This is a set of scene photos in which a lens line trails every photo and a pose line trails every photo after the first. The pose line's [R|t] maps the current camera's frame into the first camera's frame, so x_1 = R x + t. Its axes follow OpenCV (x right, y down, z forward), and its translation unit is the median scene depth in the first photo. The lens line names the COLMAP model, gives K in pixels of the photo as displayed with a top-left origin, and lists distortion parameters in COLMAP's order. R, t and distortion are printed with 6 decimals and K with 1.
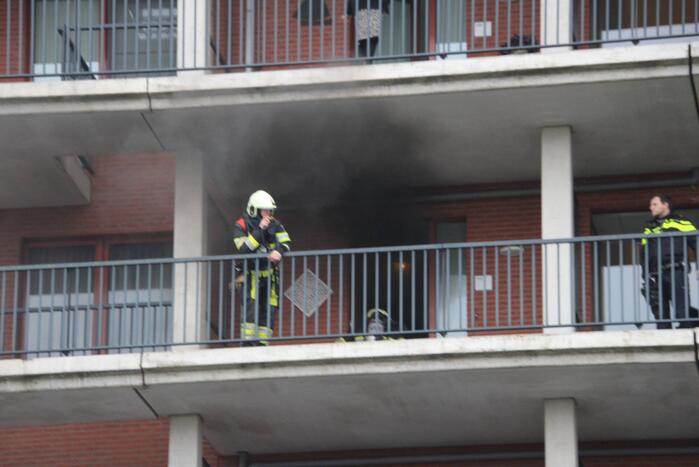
lens RADIAL K [[3668.8, 0, 349.0], [0, 3668.8, 271.6], [0, 0, 1]] dist [2.446665, 6.252317]
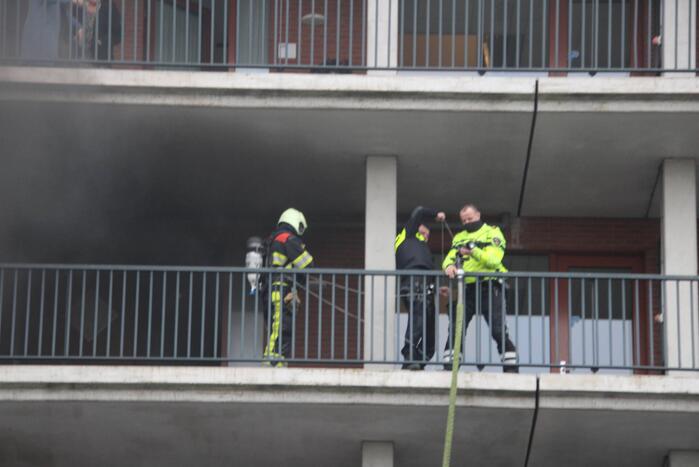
lens RADIAL K [[3876.6, 0, 349.5], [0, 3876.6, 233.5], [0, 0, 1]] dist [2.402768, 10.068261]
pose [[0.985758, 0.069455, 0.153156, -0.108723], [-0.066676, 0.997505, -0.023212, 0.005571], [-0.154386, 0.012669, 0.987929, 0.017297]]
